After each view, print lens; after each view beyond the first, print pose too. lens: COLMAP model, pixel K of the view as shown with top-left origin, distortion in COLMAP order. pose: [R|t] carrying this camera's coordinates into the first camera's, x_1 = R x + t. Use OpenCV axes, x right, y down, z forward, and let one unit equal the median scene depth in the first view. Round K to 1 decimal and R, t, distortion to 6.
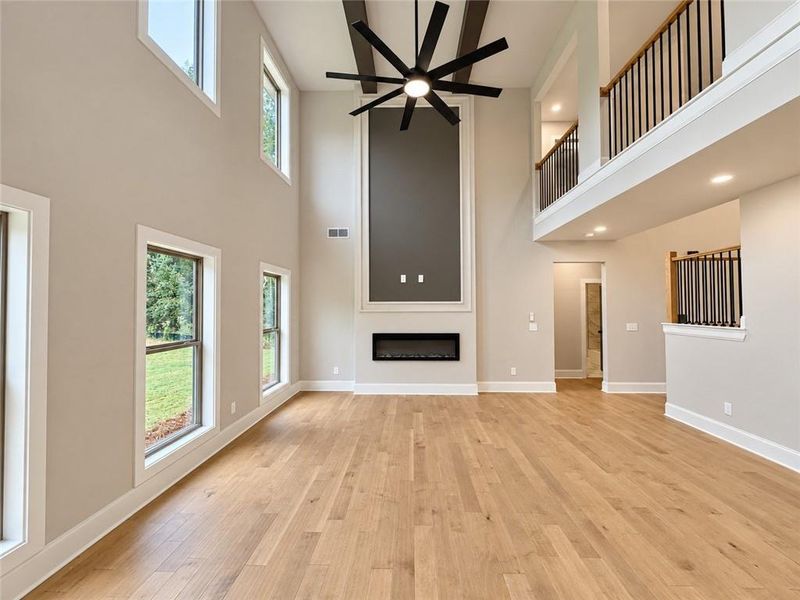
lens RADIAL K [[327.9, 0, 401.0], [0, 327.9, 297.6], [0, 0, 1]] dist [0.002091, 0.000218]
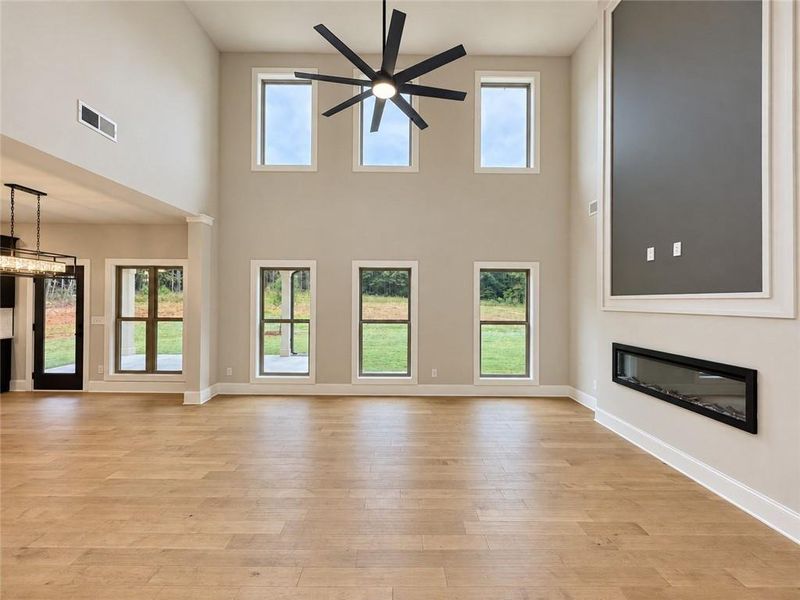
lens RADIAL K [[327.9, 0, 399.8], [0, 327.9, 300.9], [0, 0, 1]] dist [0.002091, 0.000218]
pose [[0.029189, 0.005438, -0.999559, 0.577747], [0.018002, 0.999820, 0.005965, 0.013075], [0.999412, -0.018168, 0.029086, 0.539770]]
